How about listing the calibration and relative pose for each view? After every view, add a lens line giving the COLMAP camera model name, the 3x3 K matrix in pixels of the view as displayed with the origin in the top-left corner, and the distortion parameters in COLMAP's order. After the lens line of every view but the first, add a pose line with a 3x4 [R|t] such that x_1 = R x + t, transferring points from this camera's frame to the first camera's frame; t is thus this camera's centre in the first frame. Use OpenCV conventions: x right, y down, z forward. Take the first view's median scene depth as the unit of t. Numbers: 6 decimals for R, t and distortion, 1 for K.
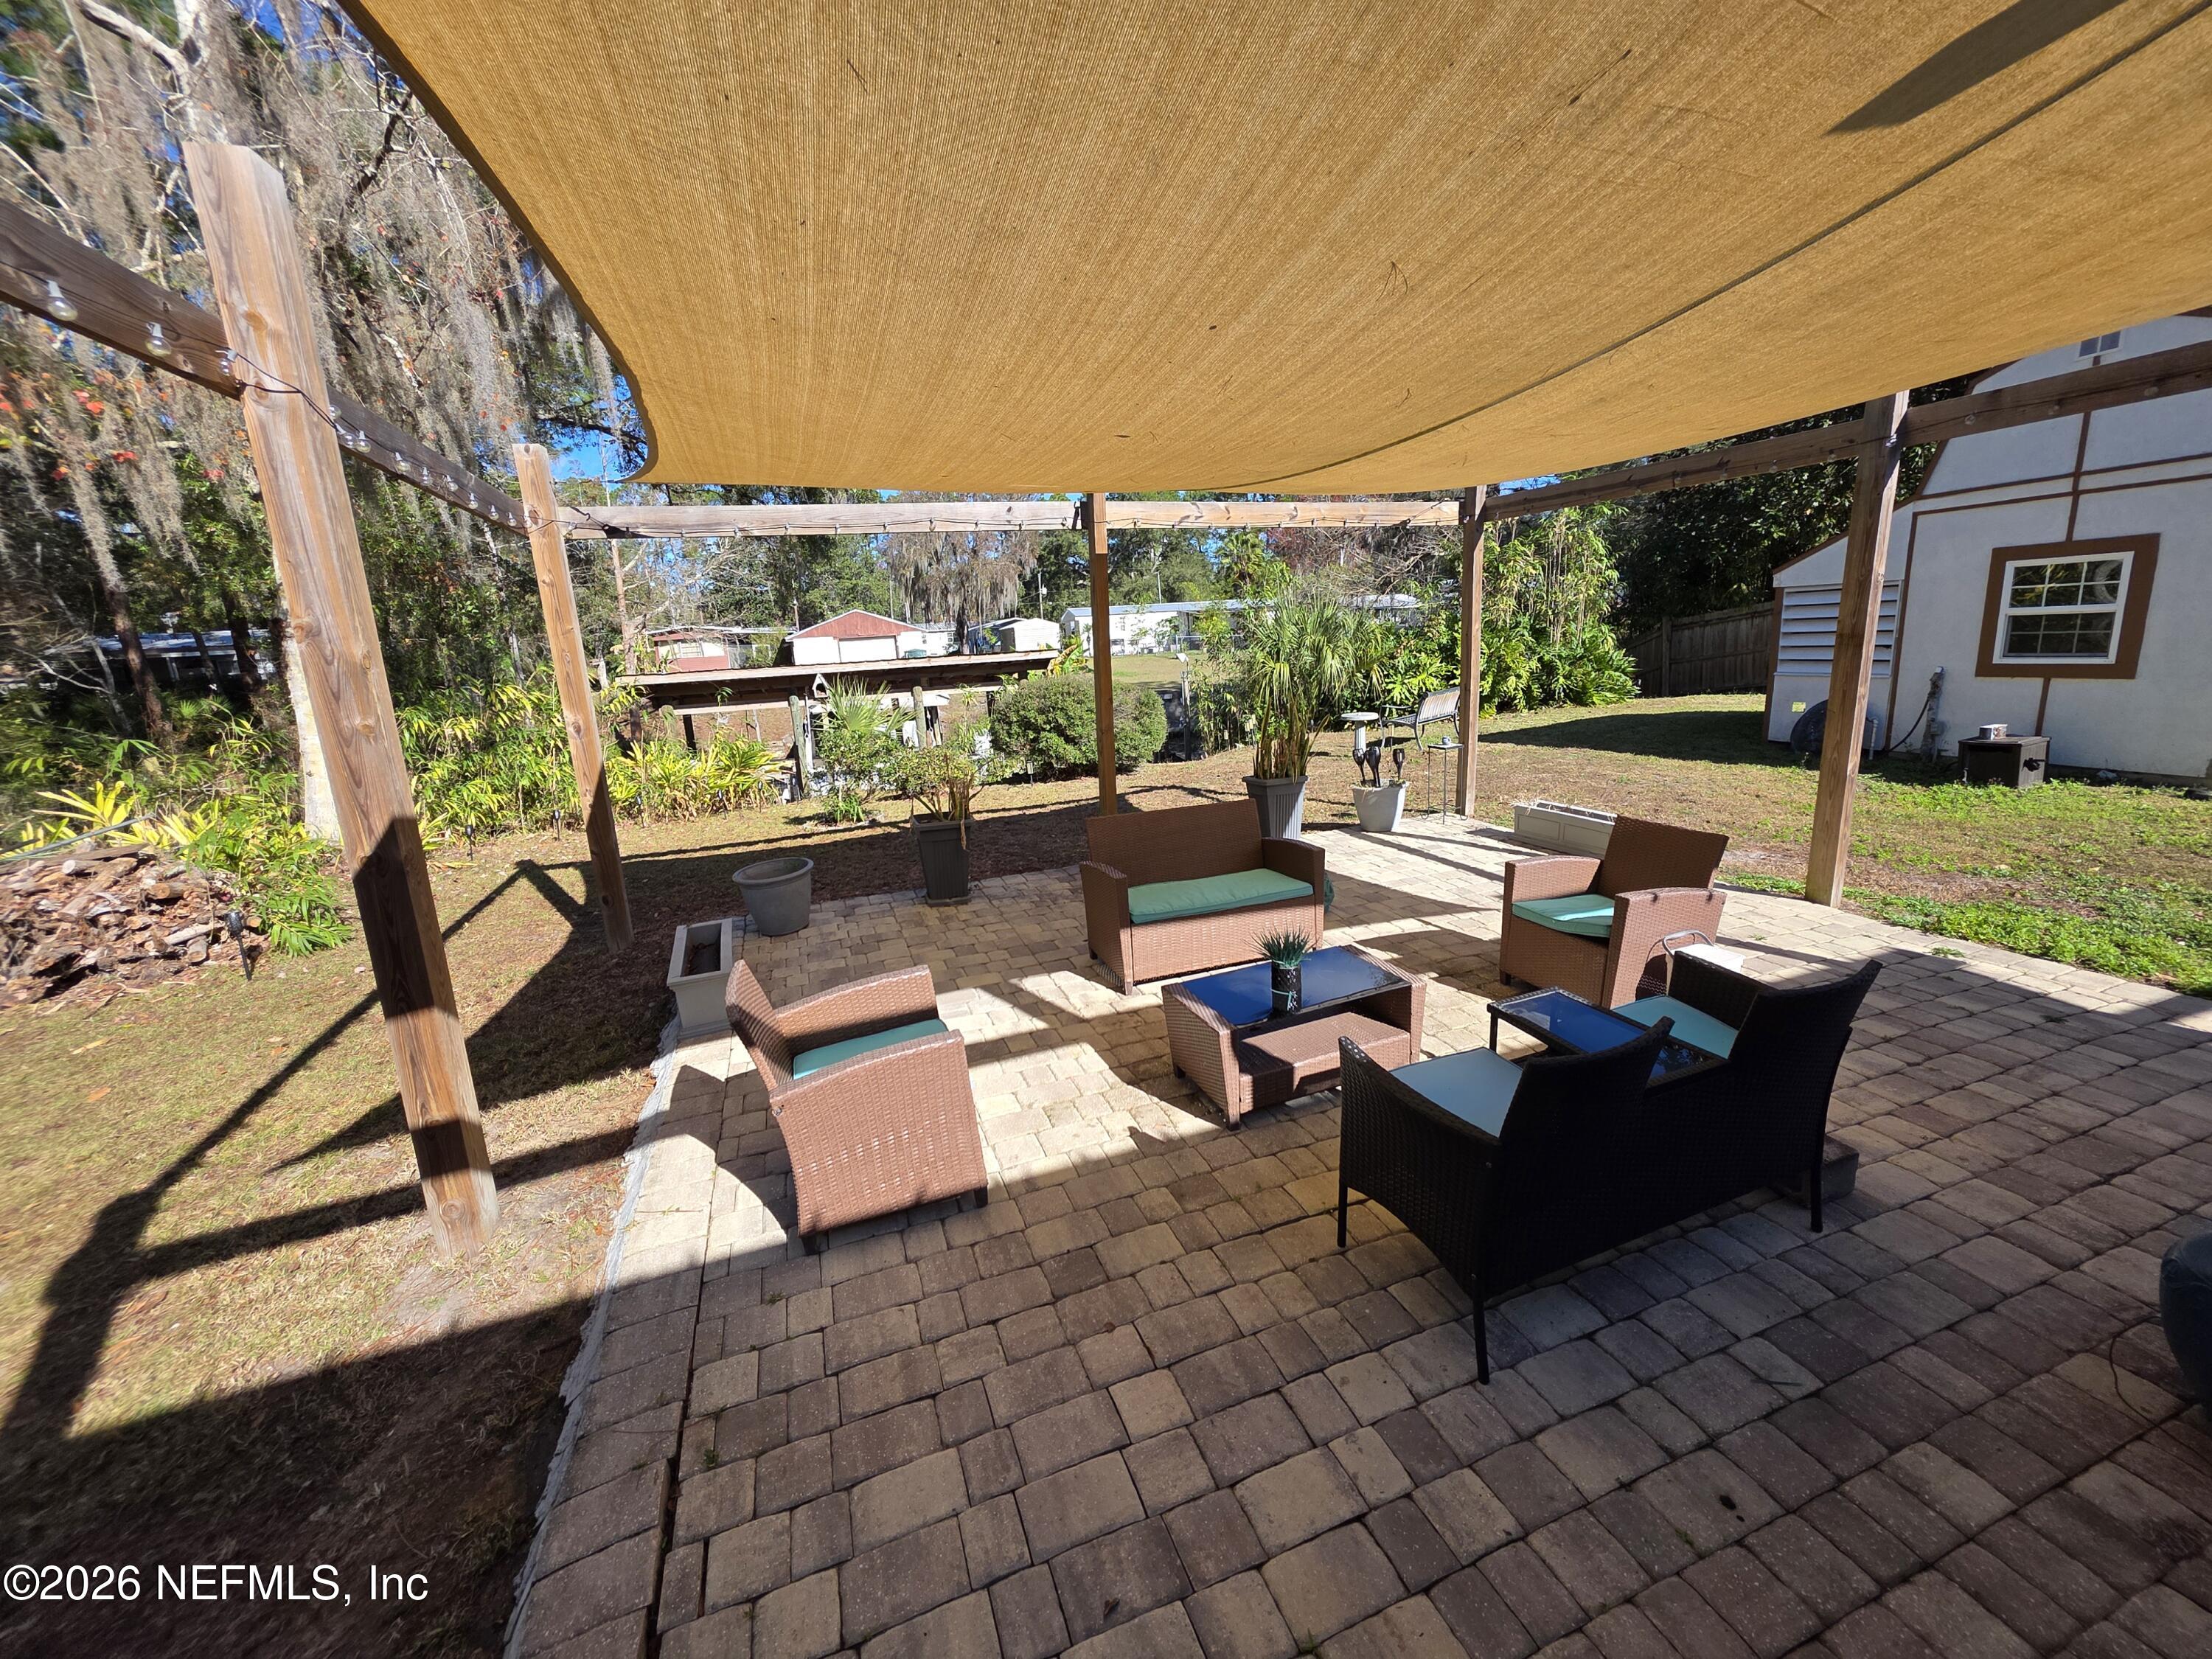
lens RADIAL K [[882.4, 0, 1107.8], [0, 882.4, 827.9], [0, 0, 1]] dist [0.001635, 0.000071]
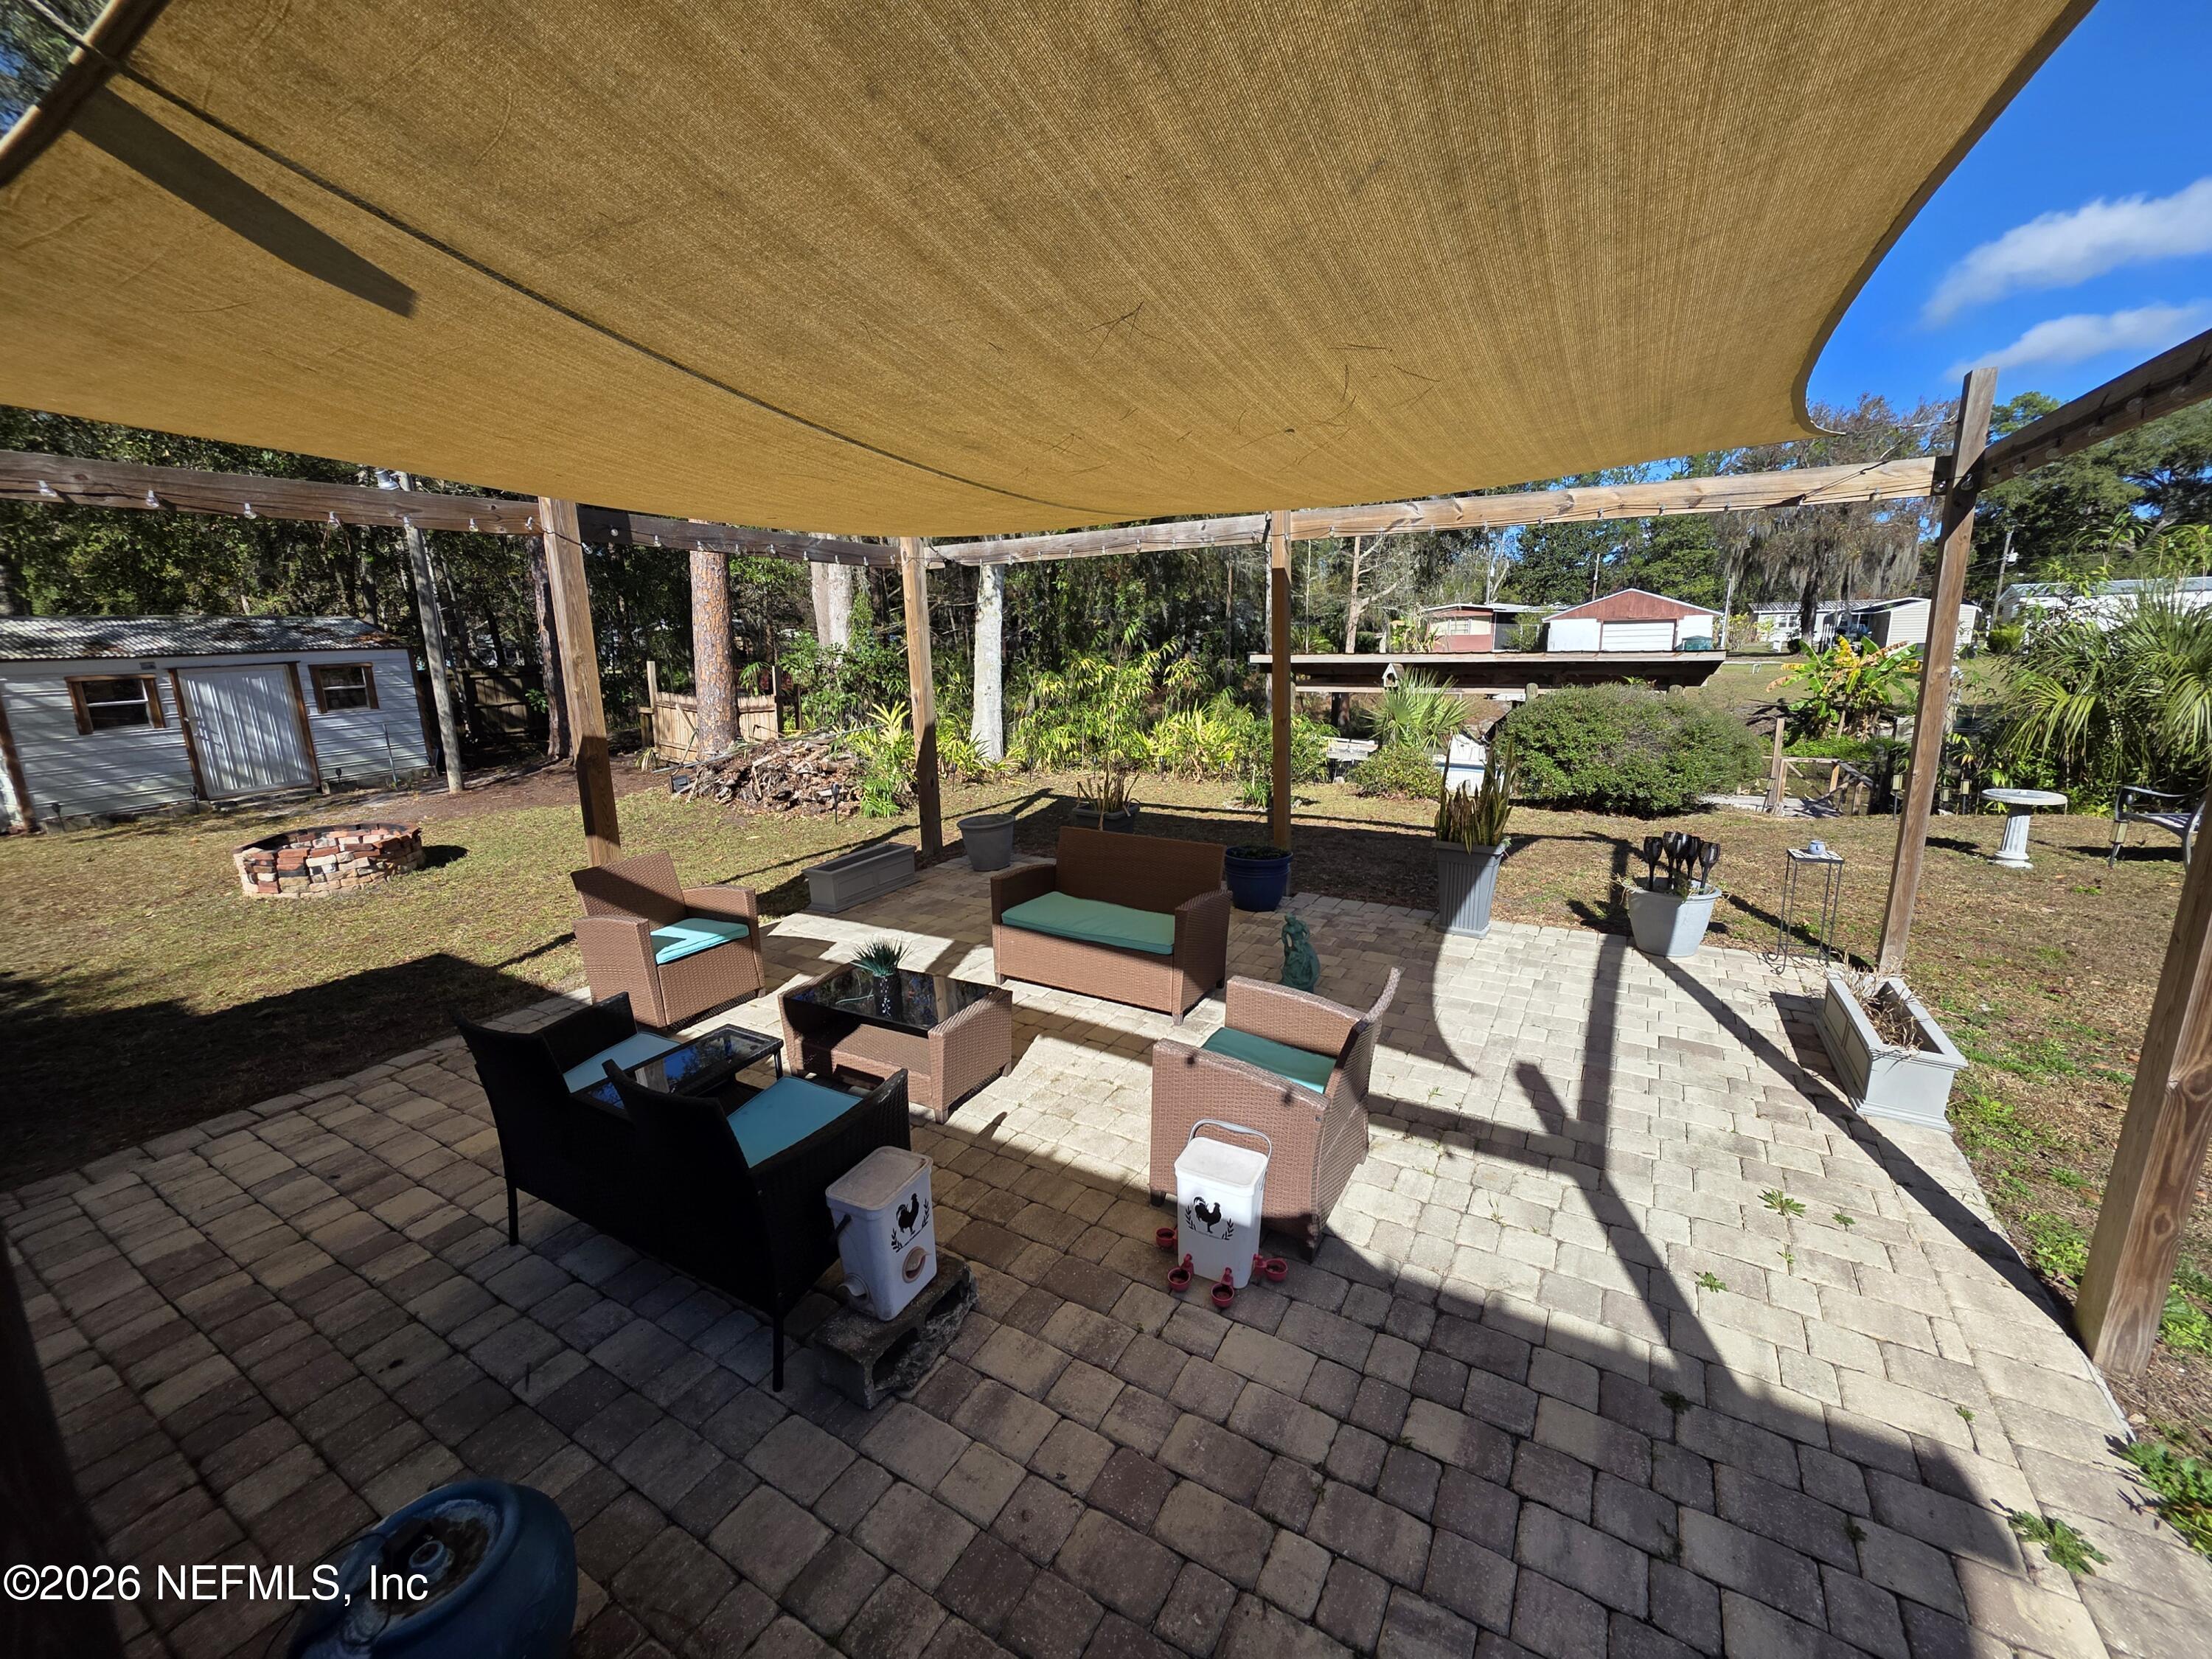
lens RADIAL K [[882.4, 0, 1108.0], [0, 882.4, 829.5], [0, 0, 1]] dist [0.001635, 0.000071]
pose [[0.635460, 0.206206, -0.744089, 0.399325], [-0.183463, 0.976405, 0.113908, -0.068724], [0.750021, 0.064129, 0.658298, 0.157292]]
